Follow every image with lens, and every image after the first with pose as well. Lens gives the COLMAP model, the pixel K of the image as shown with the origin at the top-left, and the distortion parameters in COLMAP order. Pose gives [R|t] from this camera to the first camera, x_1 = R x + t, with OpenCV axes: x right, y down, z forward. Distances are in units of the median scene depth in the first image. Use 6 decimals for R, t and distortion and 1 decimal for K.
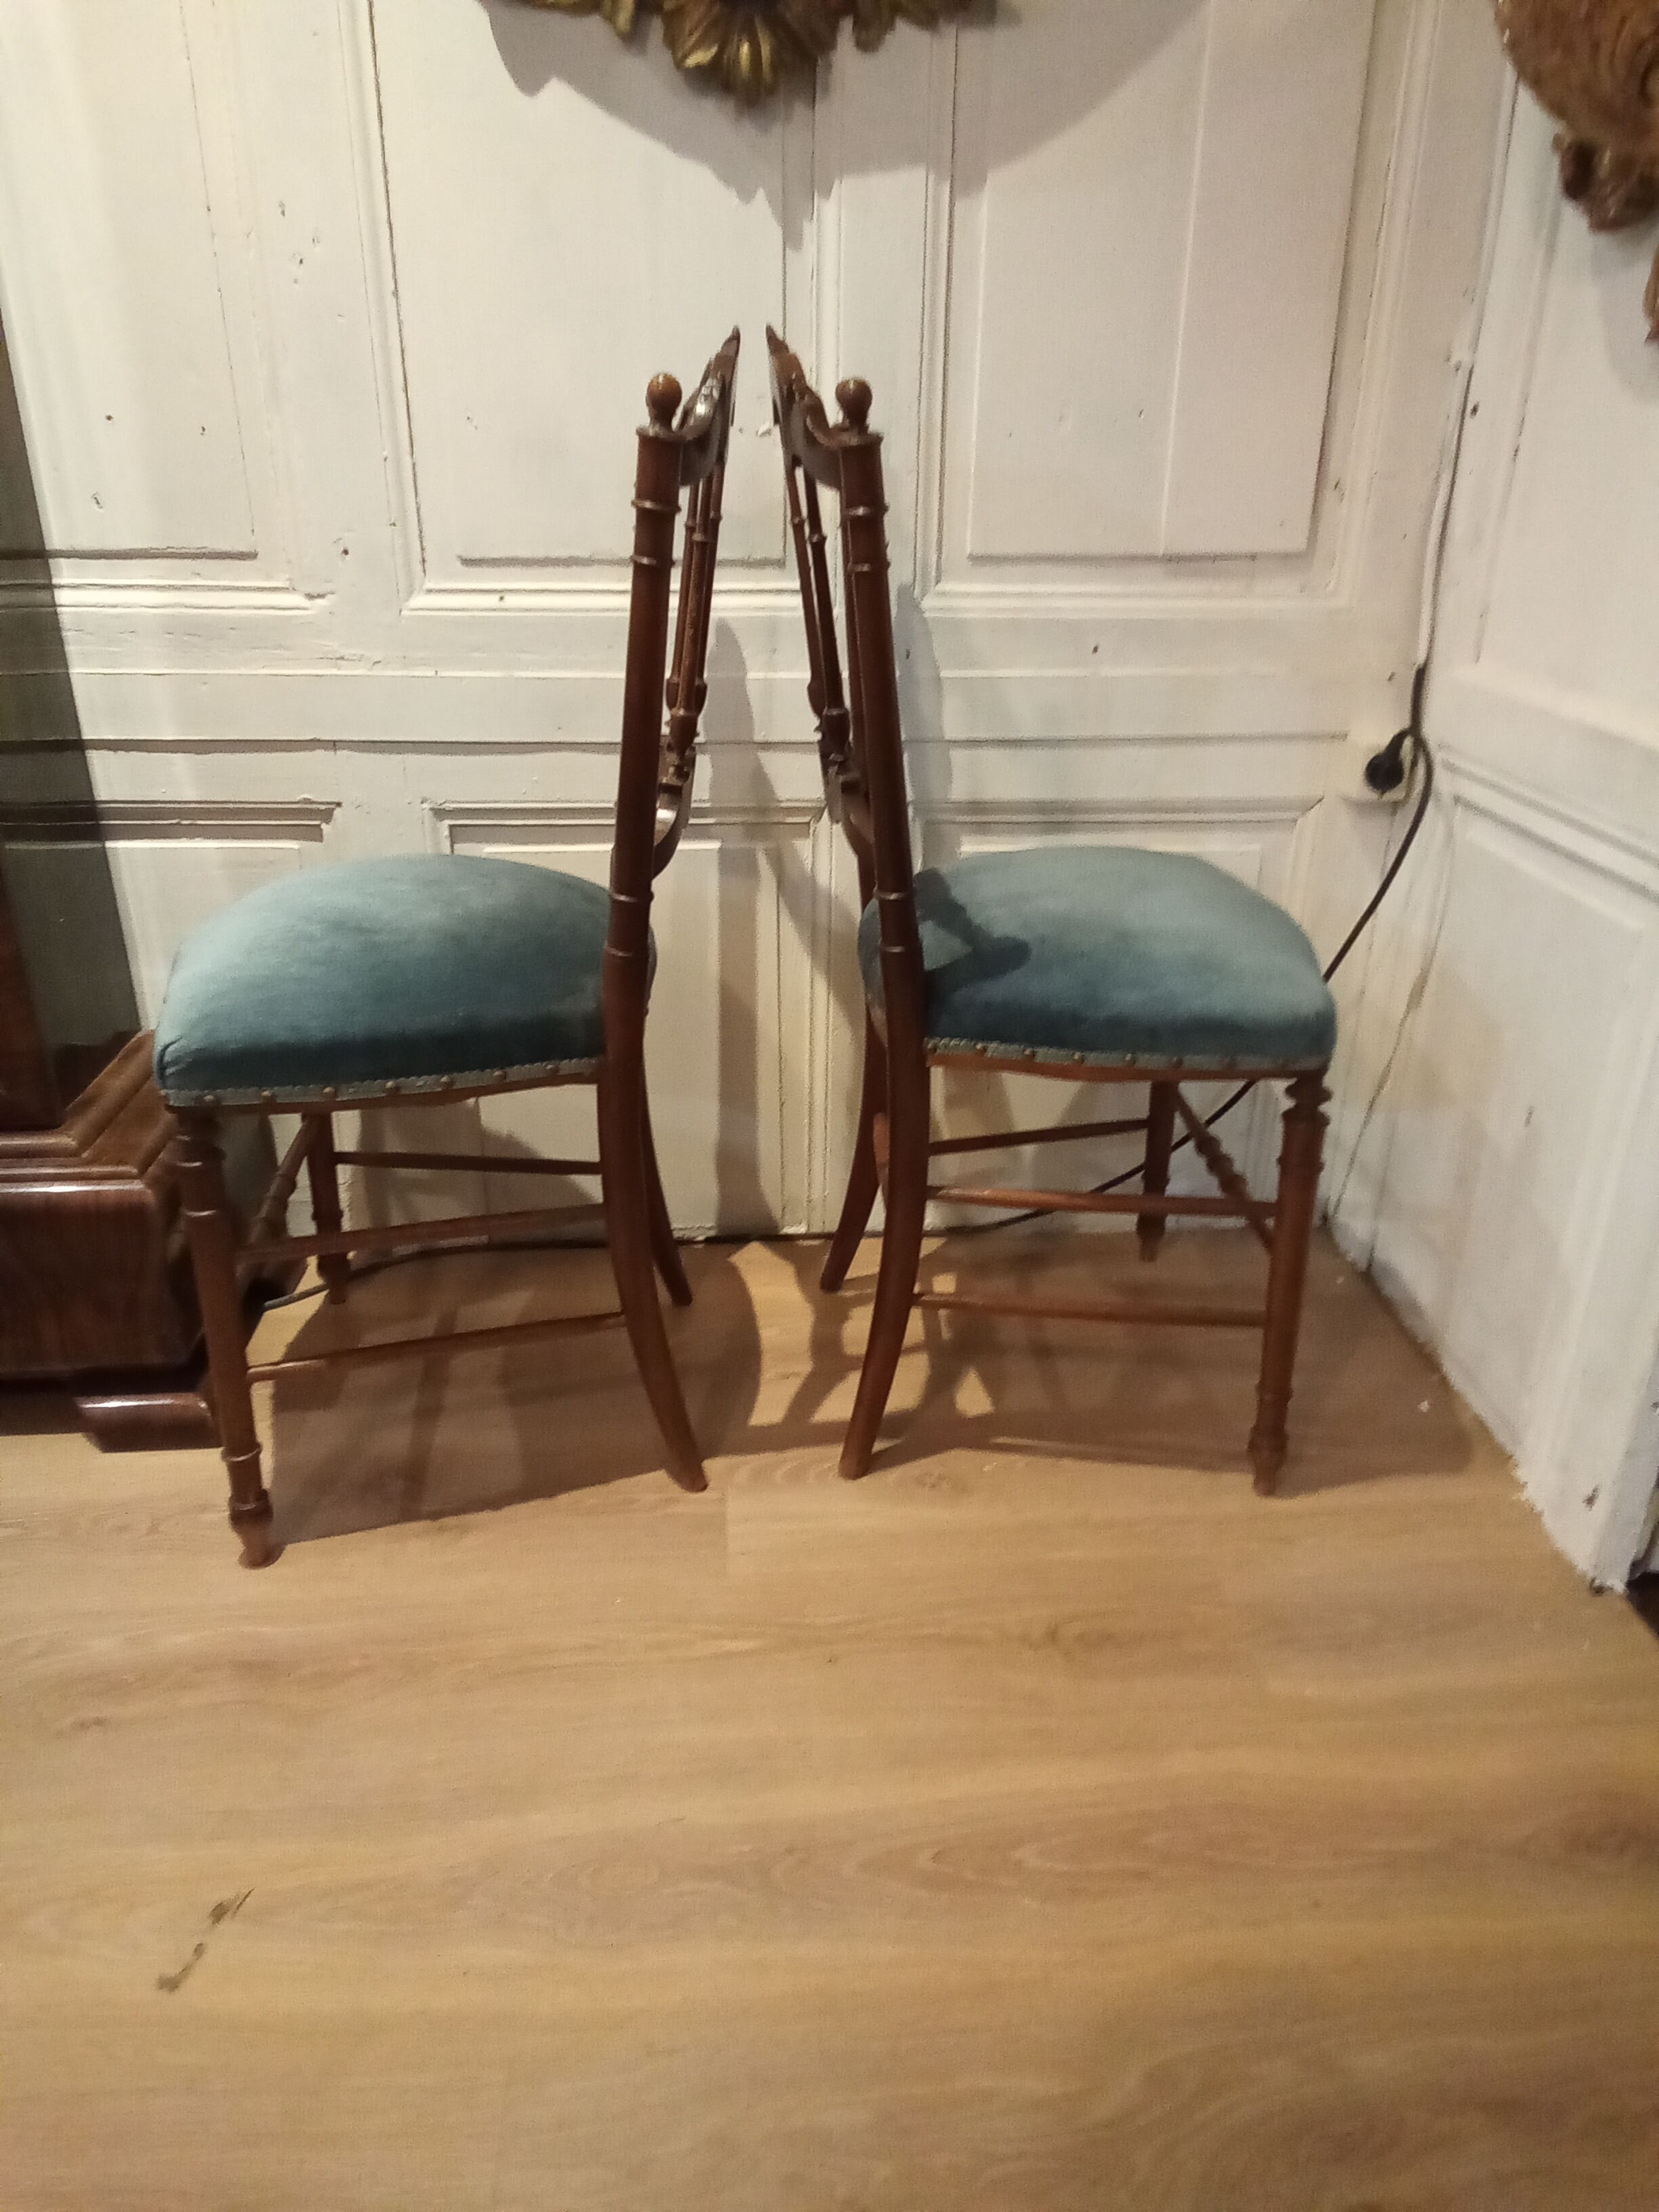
lens RADIAL K [[1539.7, 0, 852.1], [0, 1539.7, 1092.9], [0, 0, 1]] dist [0.058955, -0.056055]
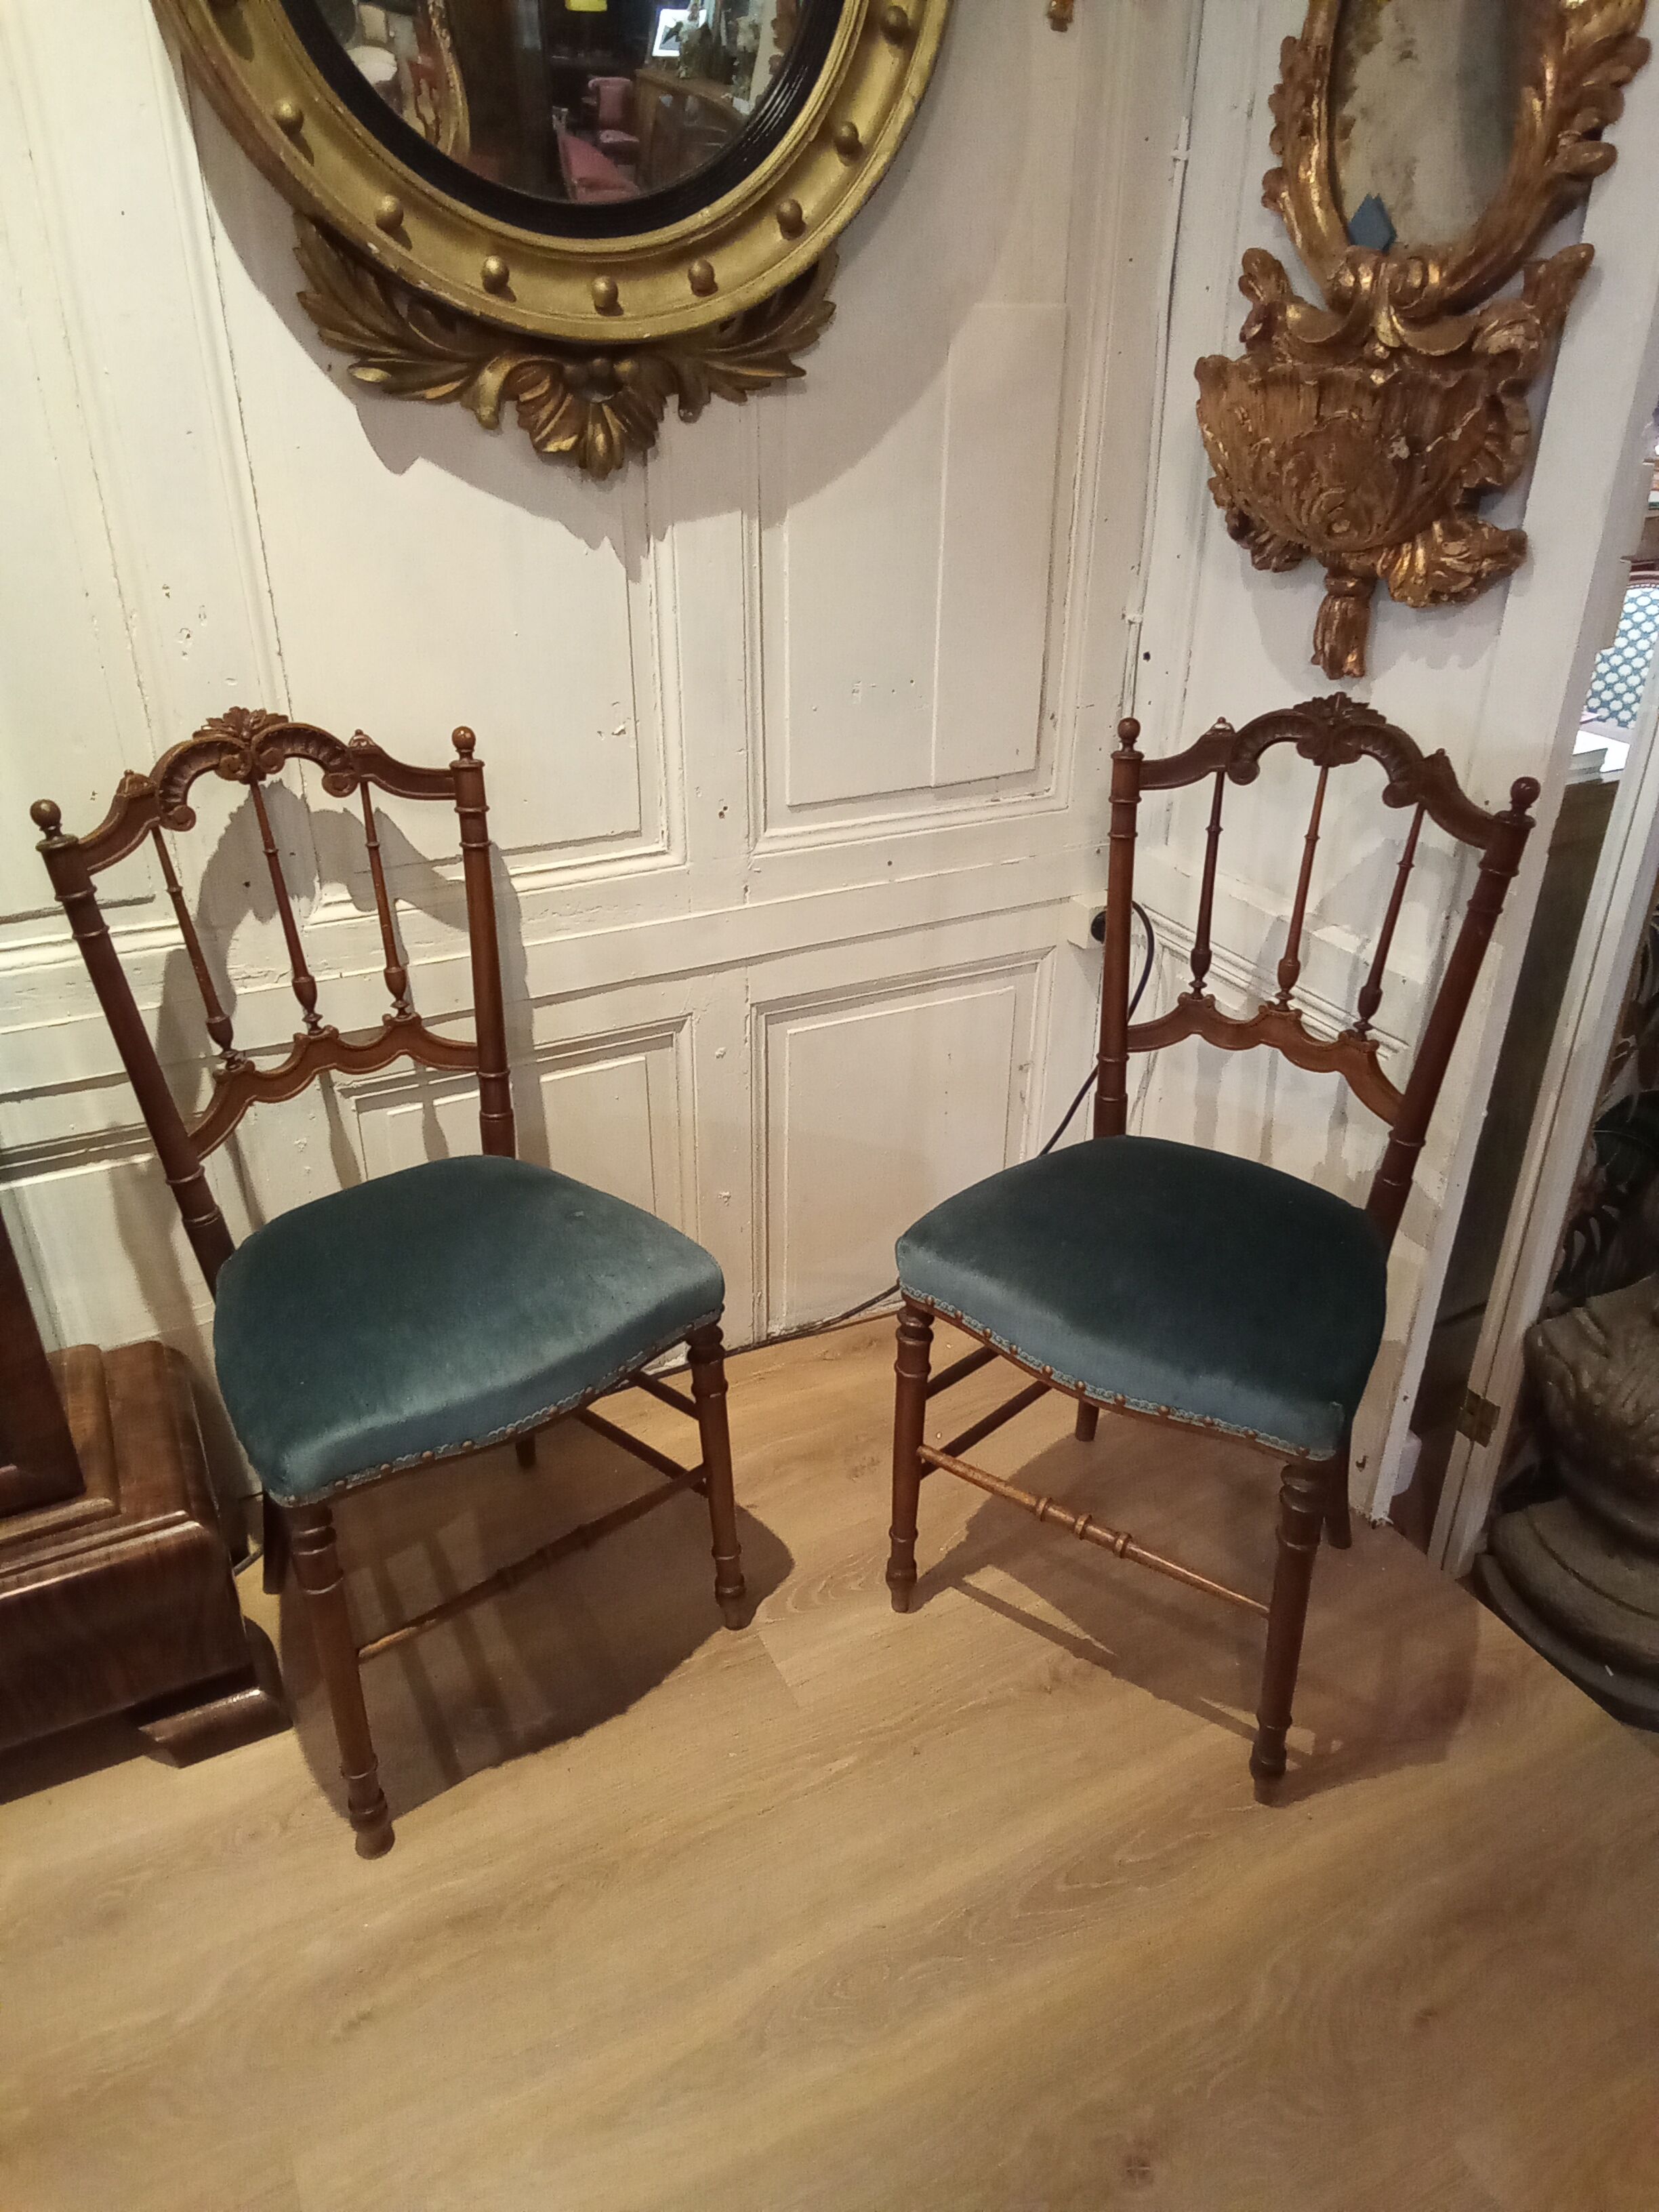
lens RADIAL K [[1539.7, 0, 852.1], [0, 1539.7, 1092.9], [0, 0, 1]] dist [0.058955, -0.056055]
pose [[0.924832, -0.178718, 0.335776, -0.349291], [0.152547, 0.982914, 0.102999, -0.274048], [-0.348447, -0.044035, 0.936293, -0.140766]]
